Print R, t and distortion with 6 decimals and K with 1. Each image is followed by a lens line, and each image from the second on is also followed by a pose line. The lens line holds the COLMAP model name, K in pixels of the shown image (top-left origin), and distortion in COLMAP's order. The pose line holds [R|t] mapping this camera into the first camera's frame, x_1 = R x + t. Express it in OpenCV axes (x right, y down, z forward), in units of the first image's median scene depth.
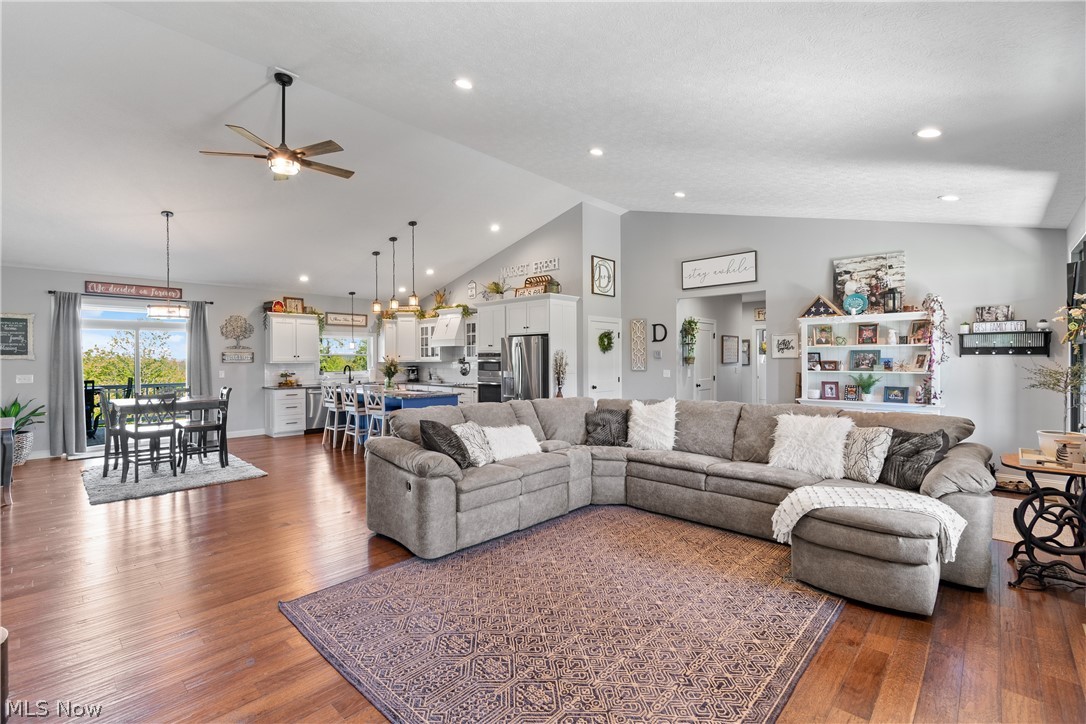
lens RADIAL K [[486.0, 0, 531.8], [0, 486.0, 356.4], [0, 0, 1]] dist [0.001559, -0.001255]
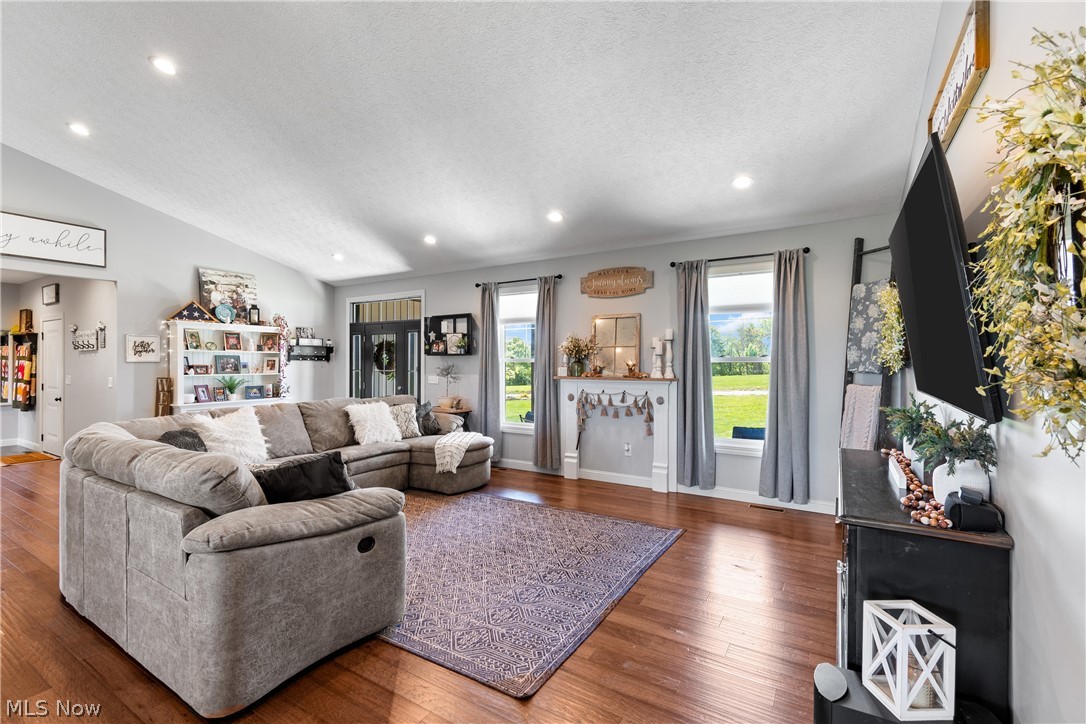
lens RADIAL K [[486.0, 0, 548.3], [0, 486.0, 361.5], [0, 0, 1]] dist [0.001559, -0.001255]
pose [[-0.212802, 0.004465, 0.977085, -0.553912], [-0.002487, 0.999984, -0.005112, 0.005087], [-0.977092, -0.003518, -0.212788, 0.498250]]
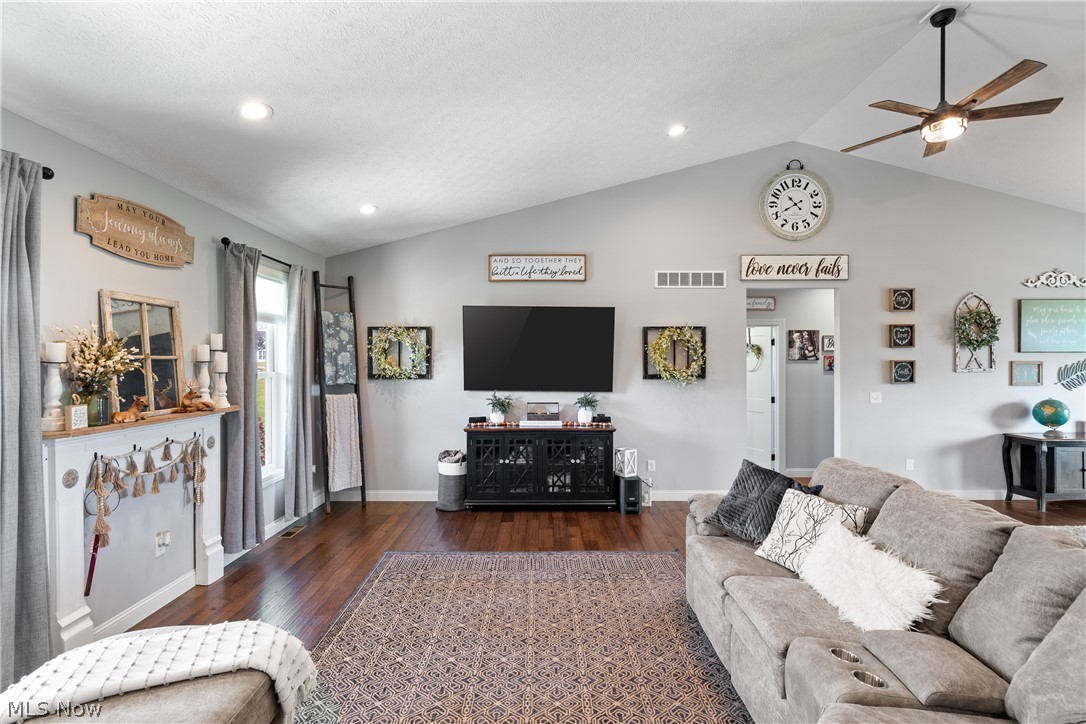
lens RADIAL K [[514.7, 0, 544.1], [0, 514.7, 361.5], [0, 0, 1]] dist [0.001350, -0.004235]
pose [[-0.729376, 0.005915, -0.684087, 0.351914], [0.007246, 0.999973, 0.000921, -0.021370], [0.684074, -0.004285, -0.729400, 0.813895]]
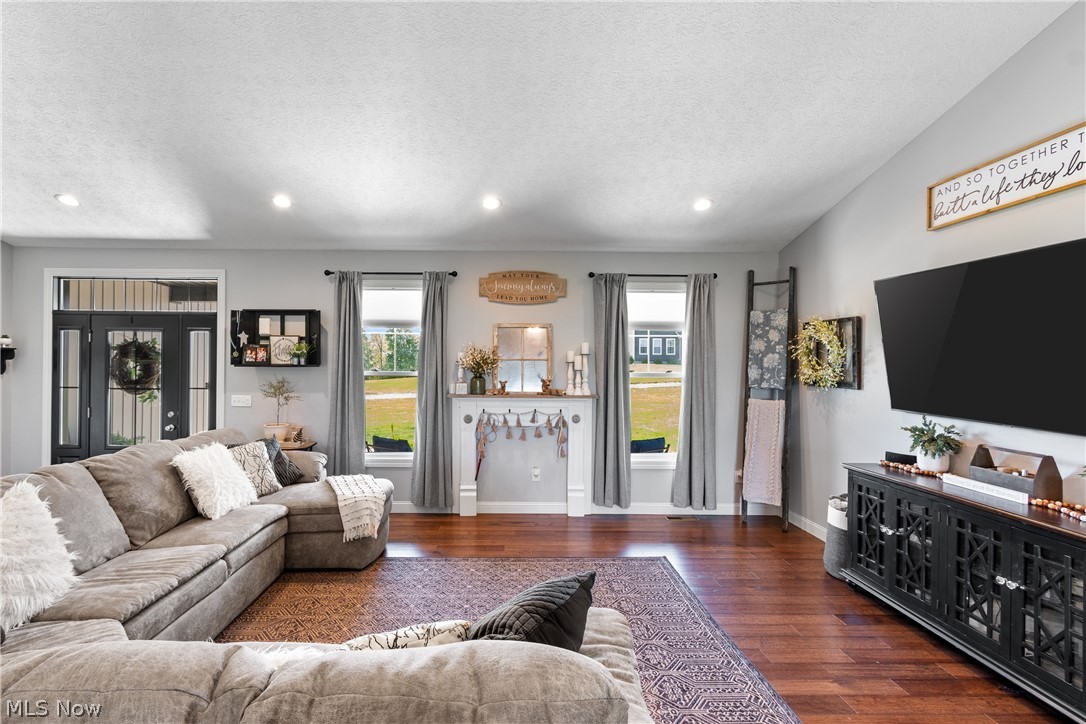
lens RADIAL K [[486.0, 0, 508.3], [0, 486.0, 363.5], [0, 0, 1]] dist [0.001559, -0.001255]
pose [[-0.698959, -0.002241, 0.715158, -0.259423], [-0.007266, 0.999966, -0.003968, -0.017874], [-0.715125, -0.007970, -0.698952, 0.760440]]
